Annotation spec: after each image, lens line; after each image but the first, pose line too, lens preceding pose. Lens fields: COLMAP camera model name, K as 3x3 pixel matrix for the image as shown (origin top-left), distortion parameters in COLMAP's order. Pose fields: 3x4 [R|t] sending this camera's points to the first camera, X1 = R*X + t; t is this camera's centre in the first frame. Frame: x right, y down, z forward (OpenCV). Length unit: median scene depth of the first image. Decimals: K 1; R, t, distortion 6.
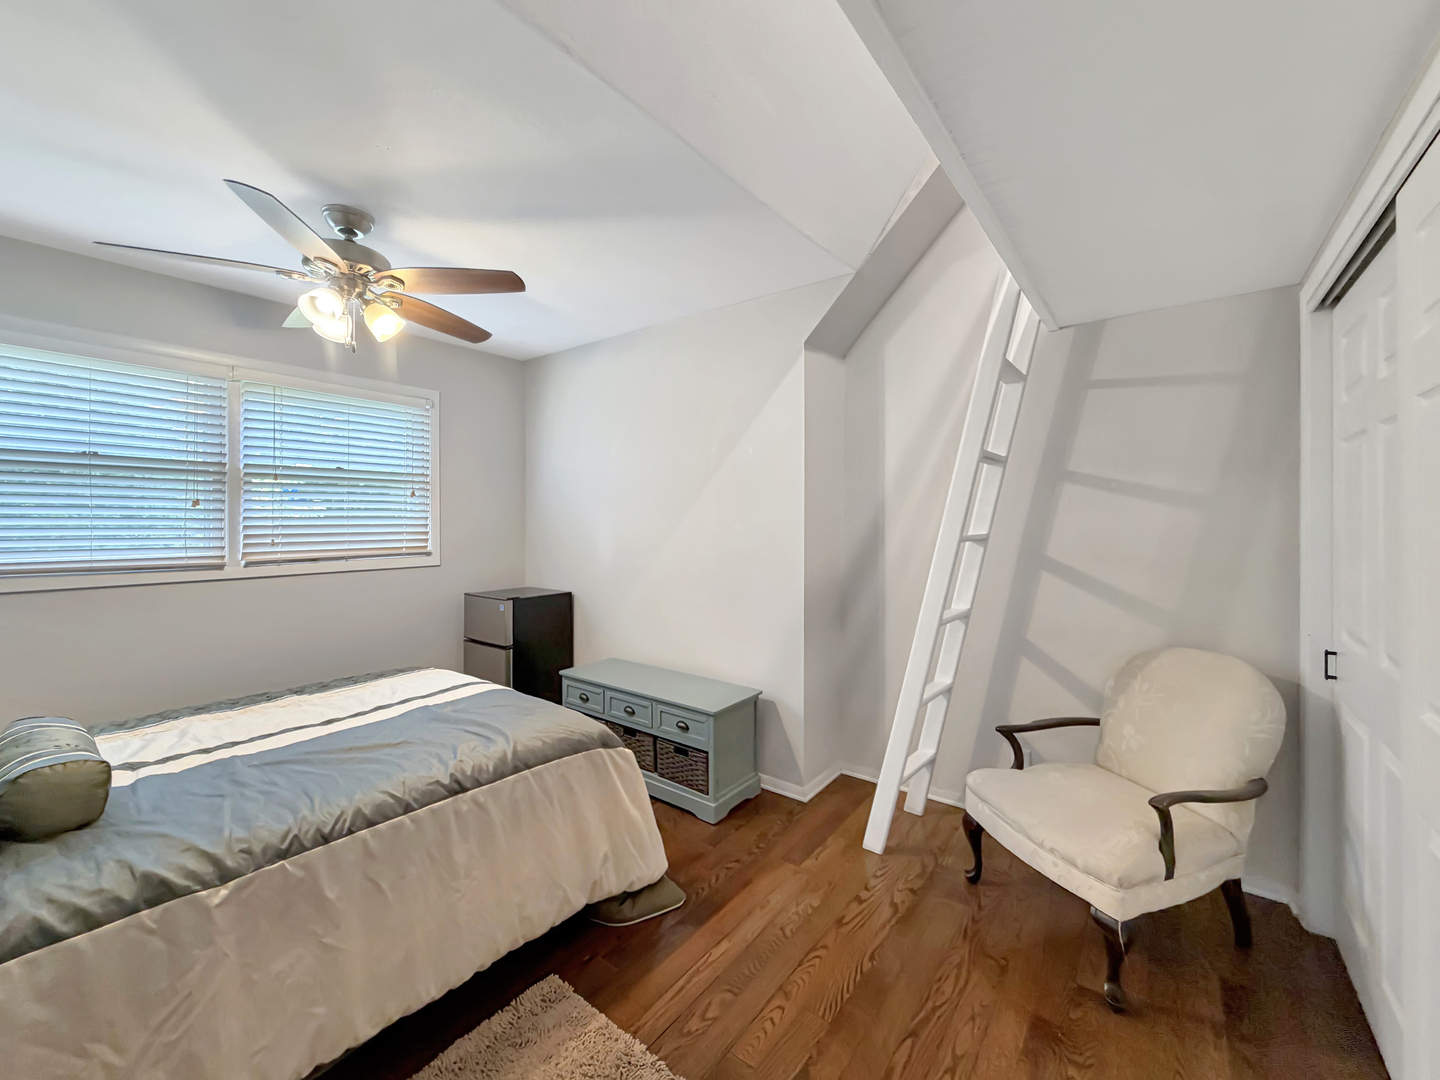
lens RADIAL K [[594.4, 0, 719.2], [0, 594.4, 508.1], [0, 0, 1]] dist [-0.000483, 0.000182]
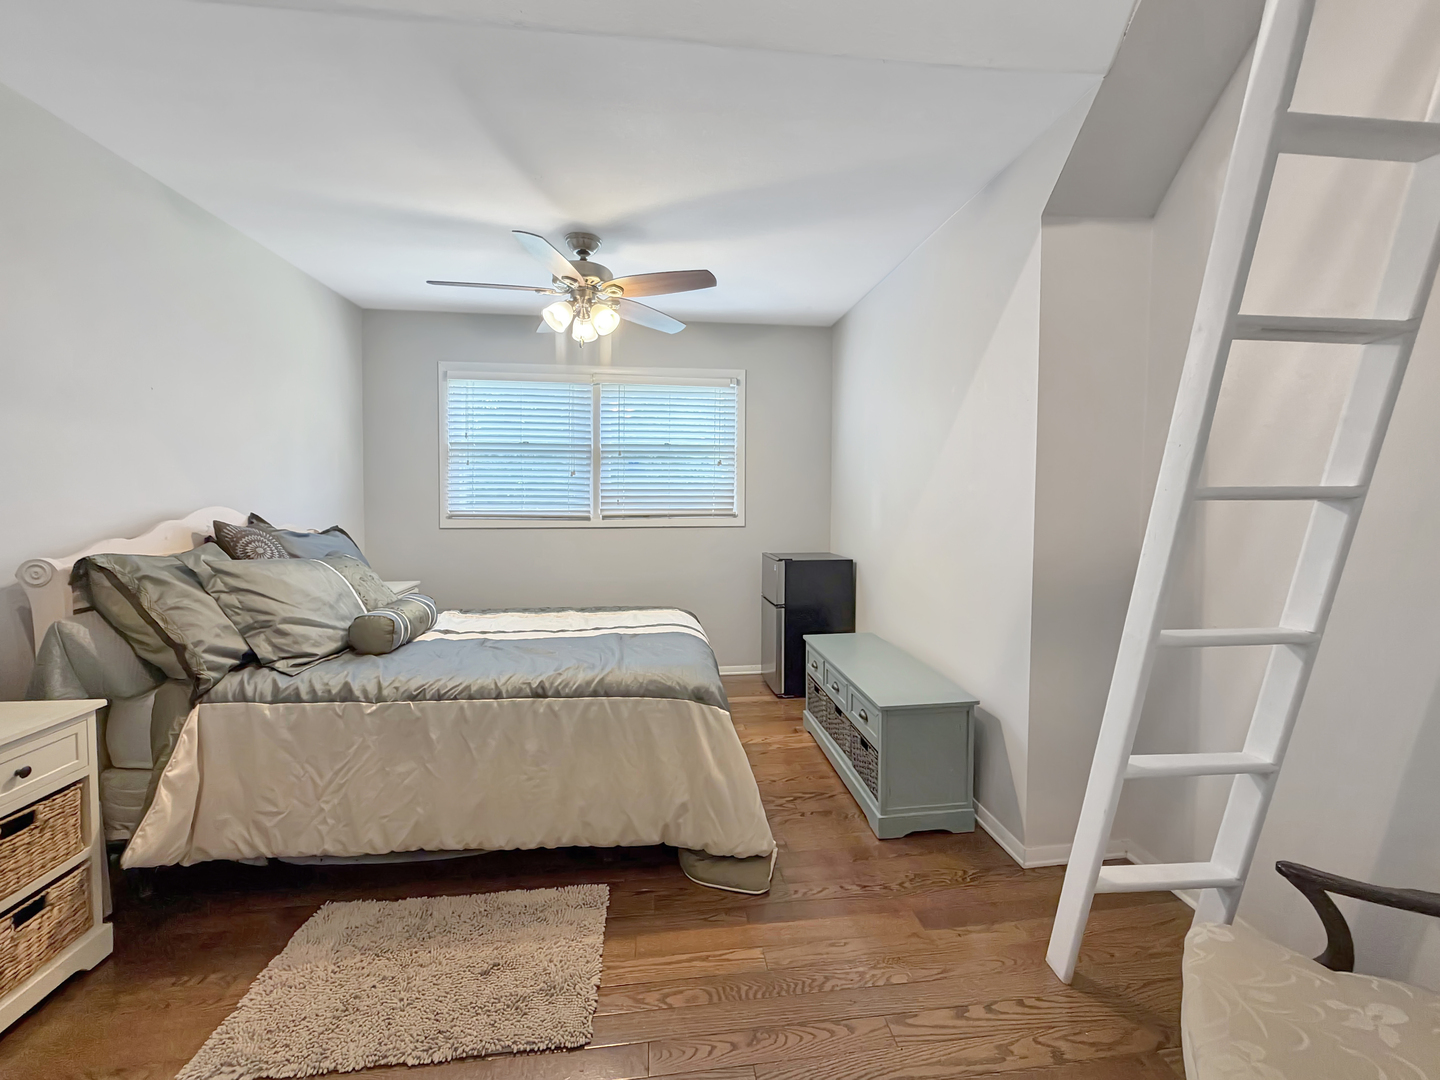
lens RADIAL K [[594.4, 0, 719.2], [0, 594.4, 508.1], [0, 0, 1]] dist [-0.000483, 0.000182]
pose [[0.693622, 0.013402, -0.720215, 0.550807], [0.013296, 0.999418, 0.031403, 0.048213], [0.720217, -0.031357, 0.693040, 0.348911]]
